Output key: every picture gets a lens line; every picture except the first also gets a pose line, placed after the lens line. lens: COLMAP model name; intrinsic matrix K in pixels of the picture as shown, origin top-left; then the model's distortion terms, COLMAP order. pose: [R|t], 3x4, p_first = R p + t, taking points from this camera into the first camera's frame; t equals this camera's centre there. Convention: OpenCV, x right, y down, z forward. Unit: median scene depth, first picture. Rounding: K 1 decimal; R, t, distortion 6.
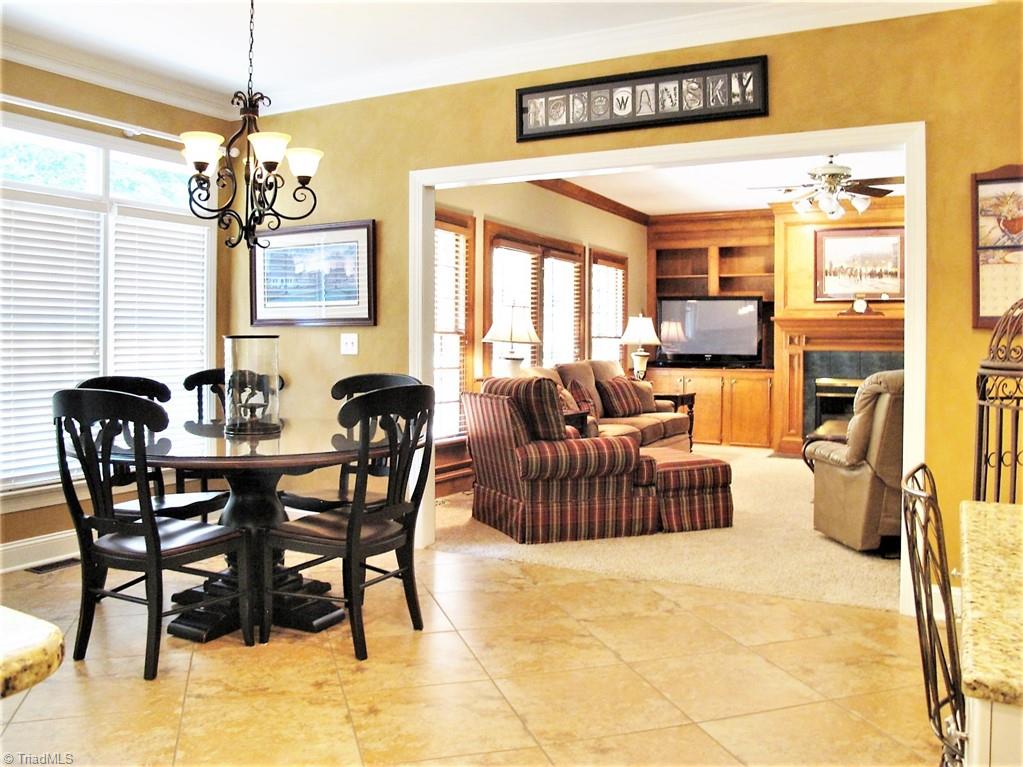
lens RADIAL K [[861.7, 0, 501.3], [0, 861.7, 347.6], [0, 0, 1]] dist [-0.153665, 0.122332]
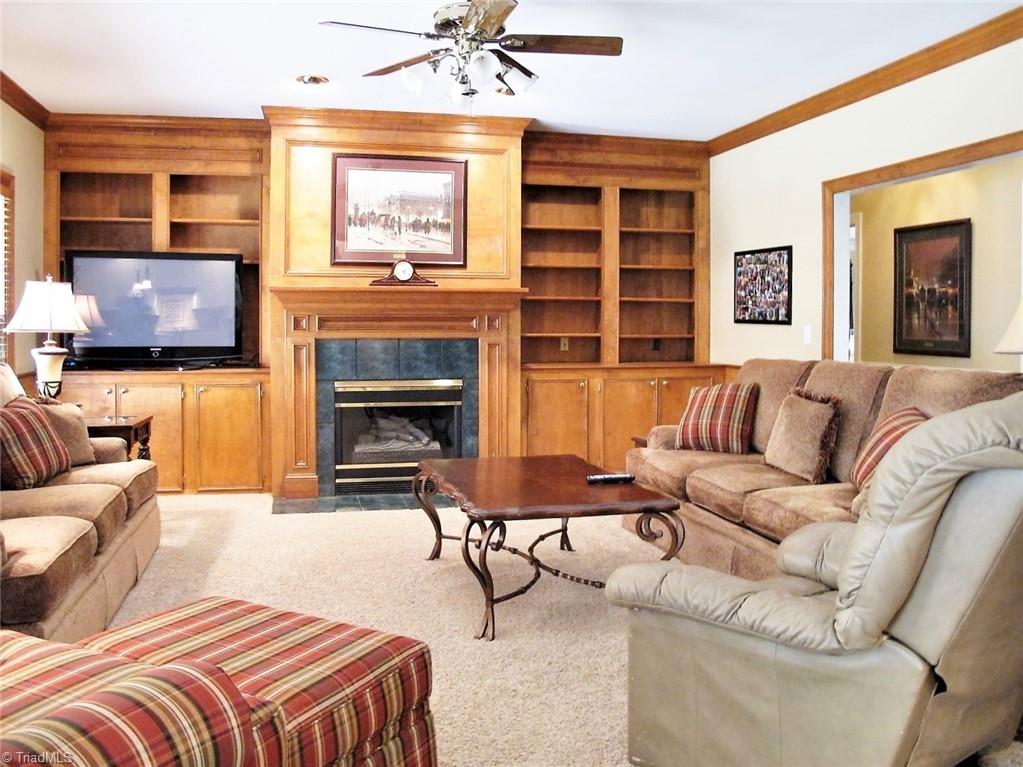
lens RADIAL K [[881.7, 0, 500.7], [0, 881.7, 346.1], [0, 0, 1]] dist [-0.149391, 0.120375]
pose [[0.751257, -0.020456, 0.659693, 0.021637], [0.008104, 0.999730, 0.021770, -0.004610], [-0.659960, -0.011008, 0.751220, 0.417093]]
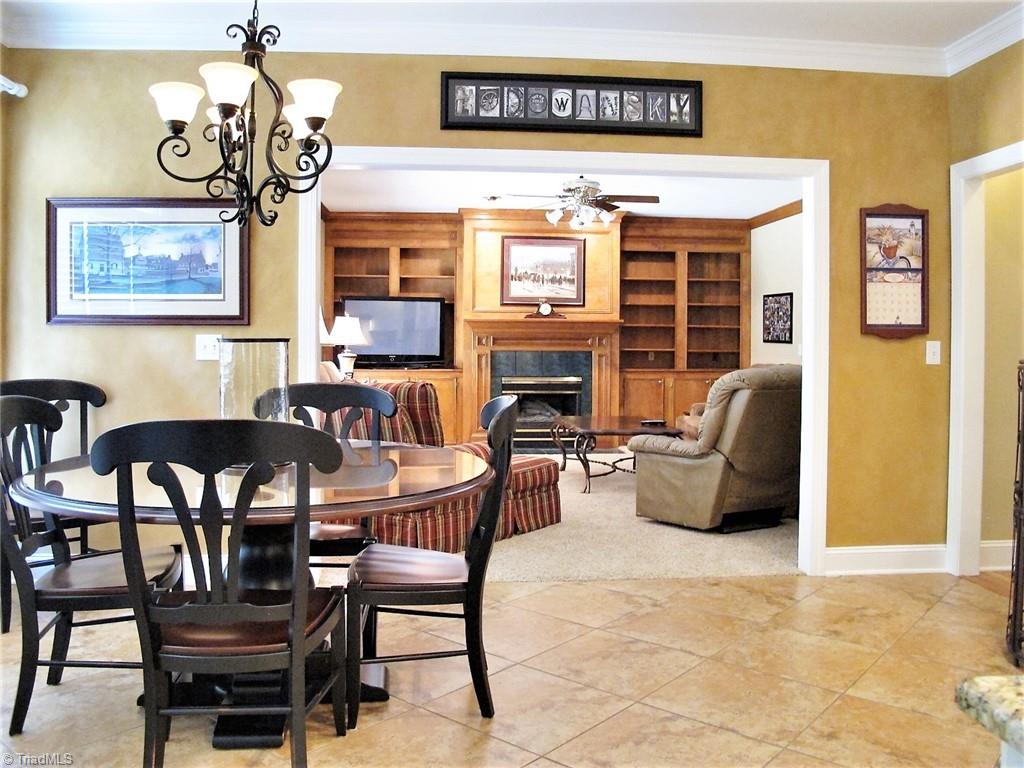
lens RADIAL K [[862.6, 0, 501.7], [0, 862.6, 348.1], [0, 0, 1]] dist [-0.153665, 0.122332]
pose [[0.842482, -0.003345, 0.538715, -0.215628], [0.002216, 0.999994, 0.002744, -0.002817], [-0.538720, -0.001118, 0.842484, 0.094326]]
